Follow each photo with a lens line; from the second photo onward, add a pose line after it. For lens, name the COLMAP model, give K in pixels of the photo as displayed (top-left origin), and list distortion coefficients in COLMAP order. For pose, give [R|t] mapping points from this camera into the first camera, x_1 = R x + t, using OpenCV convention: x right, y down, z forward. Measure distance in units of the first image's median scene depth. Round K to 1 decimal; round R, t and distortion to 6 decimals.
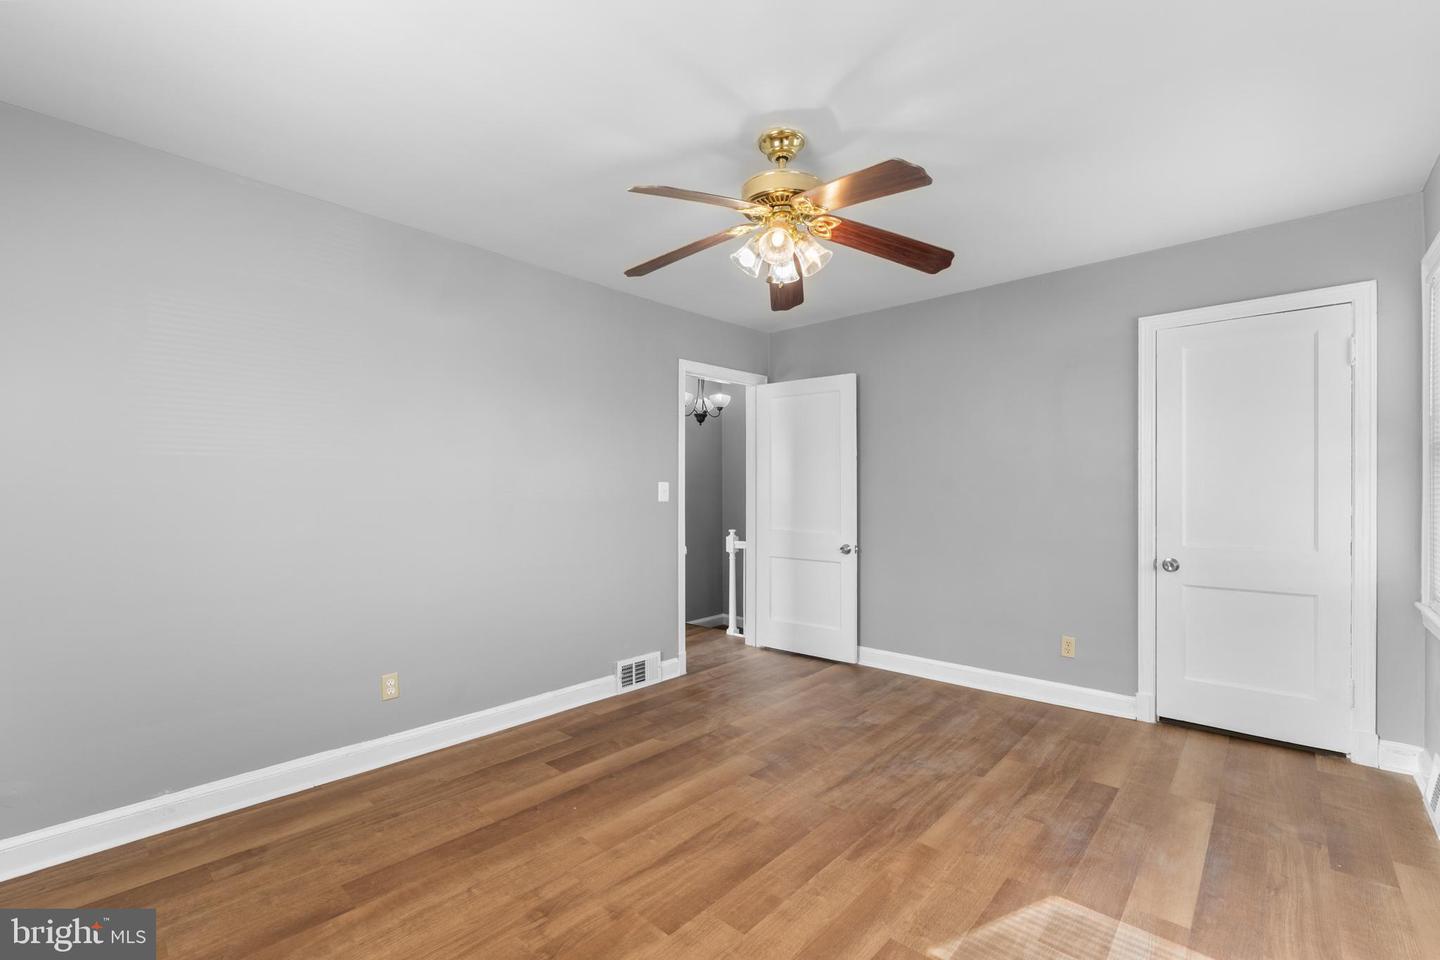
lens RADIAL K [[610.5, 0, 715.6], [0, 610.5, 489.9], [0, 0, 1]] dist [-0.007437, -0.001047]
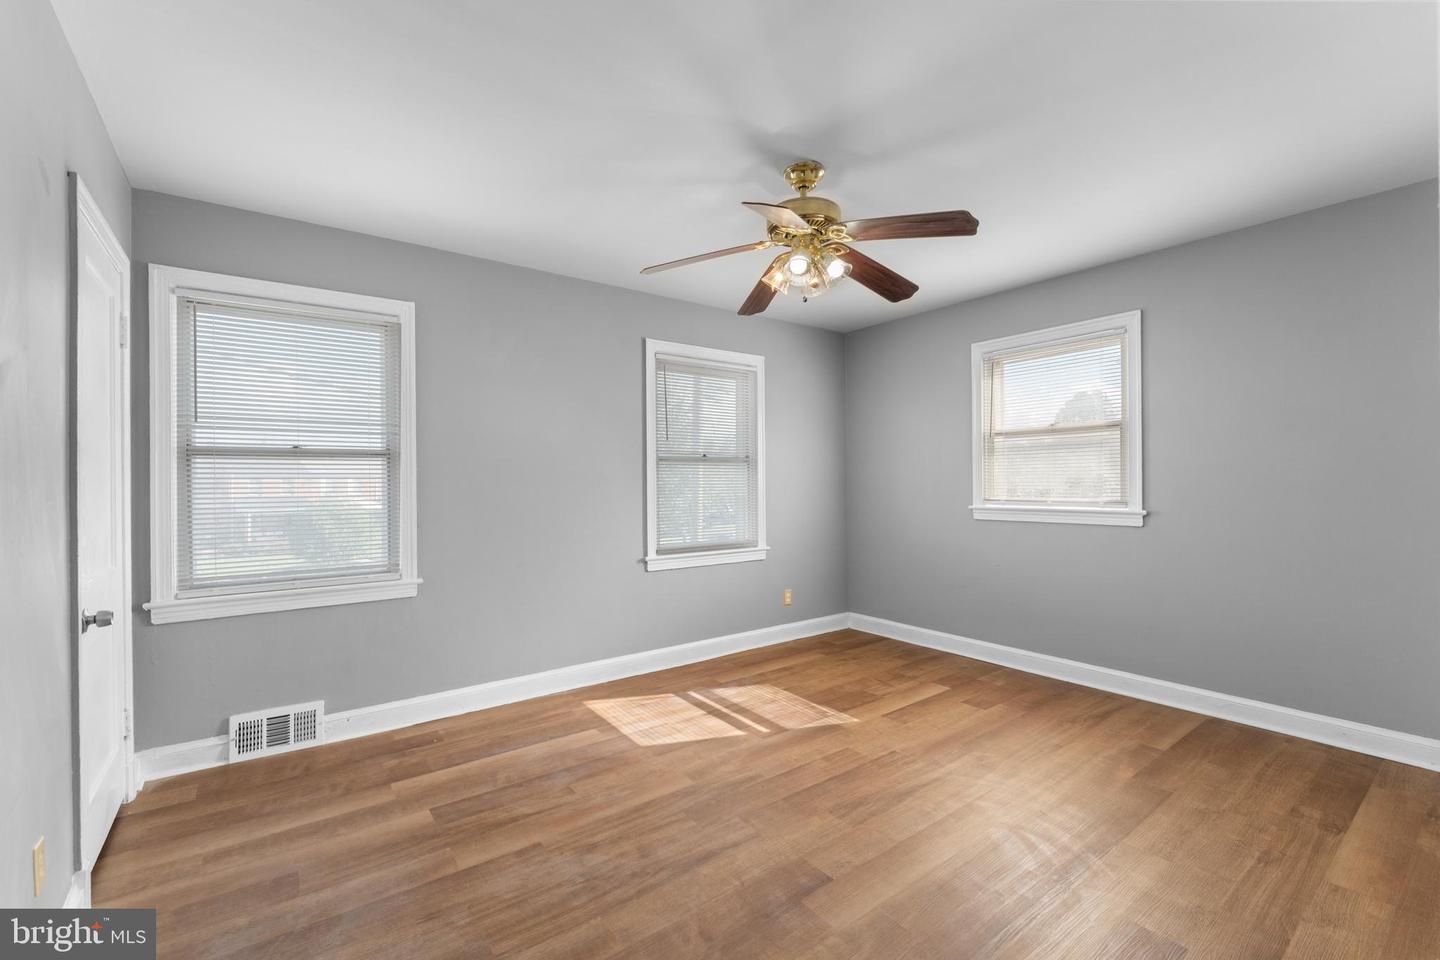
lens RADIAL K [[610.5, 0, 715.2], [0, 610.5, 482.4], [0, 0, 1]] dist [-0.007437, -0.001047]
pose [[-0.981548, 0.011987, 0.190841, 0.049196], [0.011938, 0.999928, -0.001407, -0.000988], [-0.190844, 0.000897, -0.981620, 1.729077]]
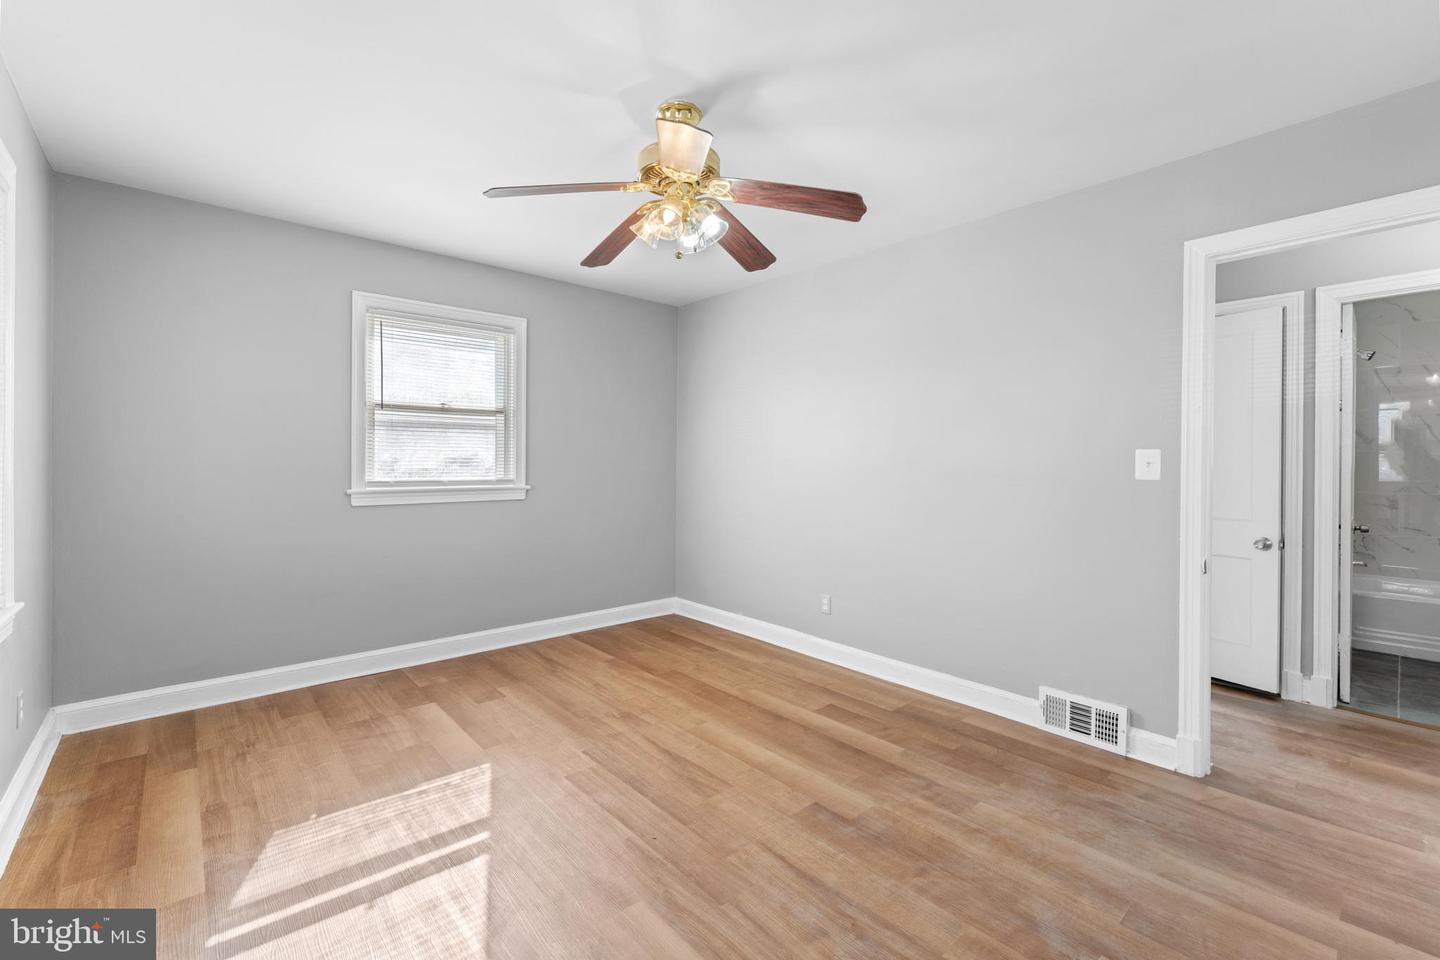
lens RADIAL K [[610.5, 0, 722.8], [0, 610.5, 464.4], [0, 0, 1]] dist [-0.007437, -0.001047]
pose [[-0.095891, 0.008037, -0.995359, 0.894170], [-0.003223, 0.999960, 0.008385, -0.001497], [0.995387, 0.004012, -0.095861, 0.950286]]
